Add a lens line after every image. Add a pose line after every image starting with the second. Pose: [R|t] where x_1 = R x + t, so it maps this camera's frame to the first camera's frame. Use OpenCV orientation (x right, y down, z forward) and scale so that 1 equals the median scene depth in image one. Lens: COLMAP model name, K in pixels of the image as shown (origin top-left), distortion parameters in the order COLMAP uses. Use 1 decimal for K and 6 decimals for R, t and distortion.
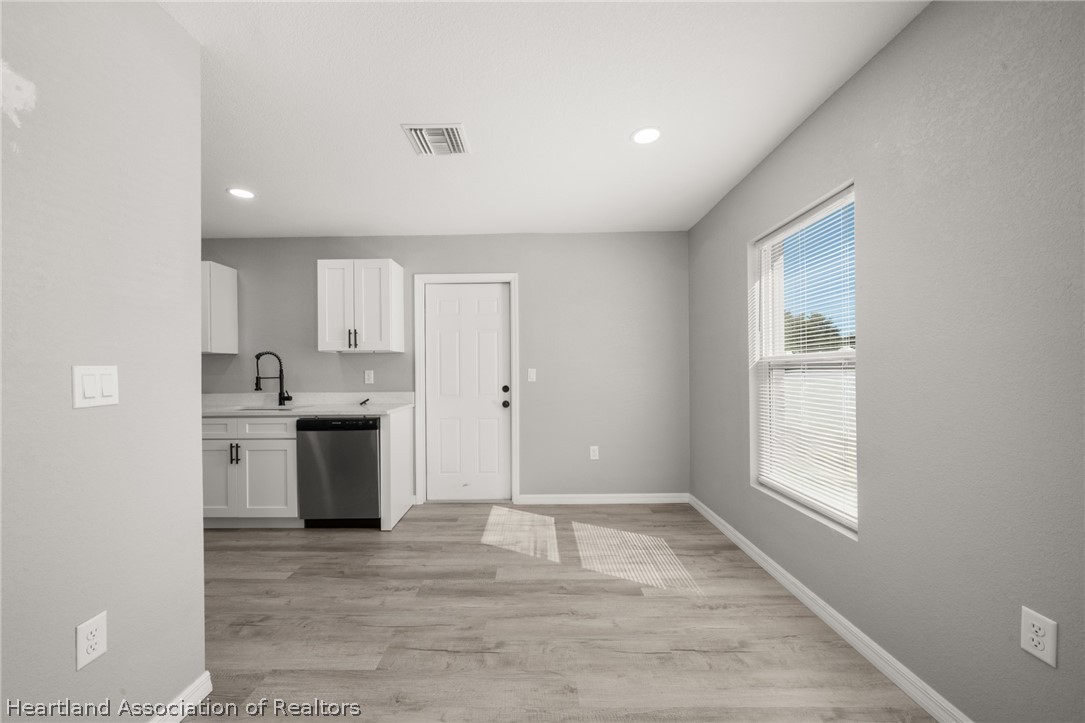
lens RADIAL K [[405.5, 0, 534.5], [0, 405.5, 368.5], [0, 0, 1]] dist [-0.003629, 0.000246]
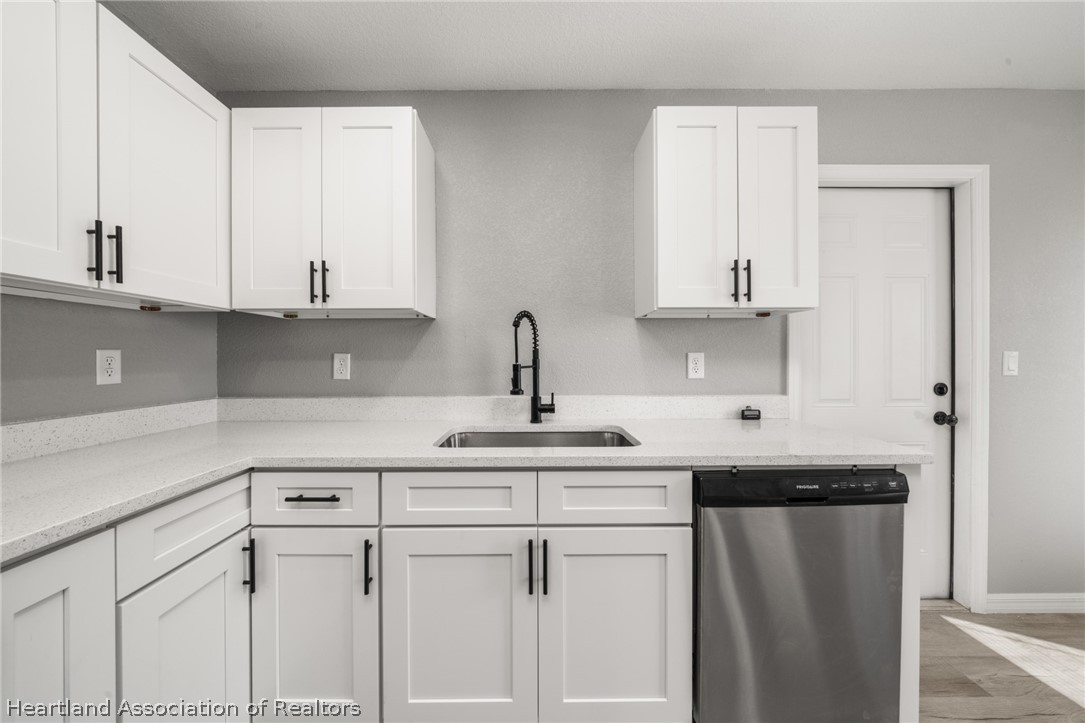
lens RADIAL K [[370.1, 0, 538.3], [0, 370.1, 360.5], [0, 0, 1]] dist [-0.006982, -0.000210]
pose [[0.999981, 0.005362, 0.003006, -0.737512], [-0.005396, 0.999918, 0.011623, 0.012063], [-0.002943, -0.011639, 0.999928, 0.648140]]
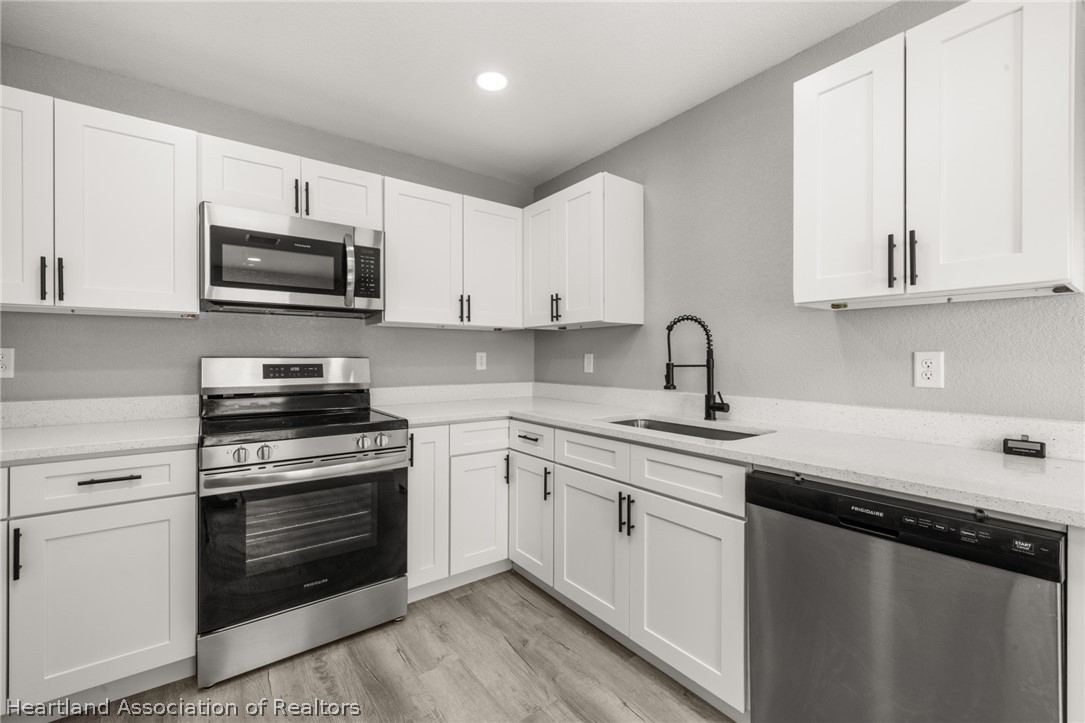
lens RADIAL K [[443.4, 0, 525.3], [0, 443.4, 359.8], [0, 0, 1]] dist [-0.003533, 0.000422]
pose [[0.585325, 0.015062, -0.810659, -0.361008], [-0.003274, 0.999863, 0.016213, 0.007860], [0.810792, -0.006836, 0.585294, 0.566110]]
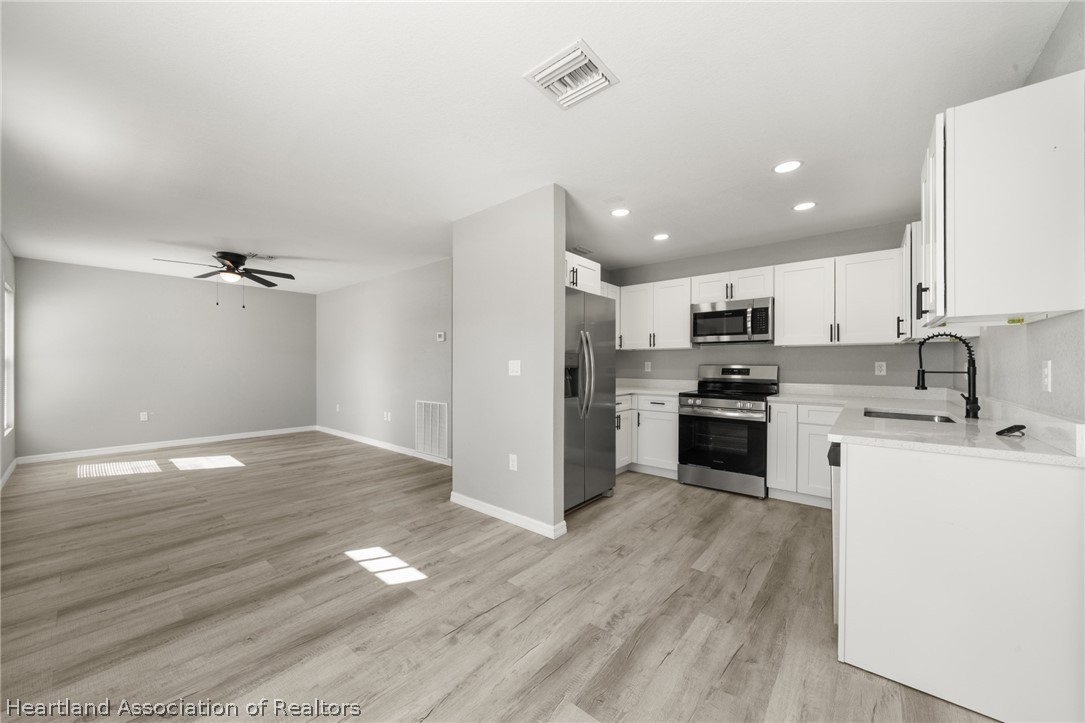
lens RADIAL K [[405.5, 0, 537.5], [0, 405.5, 367.4], [0, 0, 1]] dist [-0.003629, 0.000246]
pose [[-0.646315, 0.014056, -0.762942, 0.310584], [0.007048, 0.999898, 0.012452, 0.003188], [0.763039, 0.002671, -0.646348, 1.061086]]
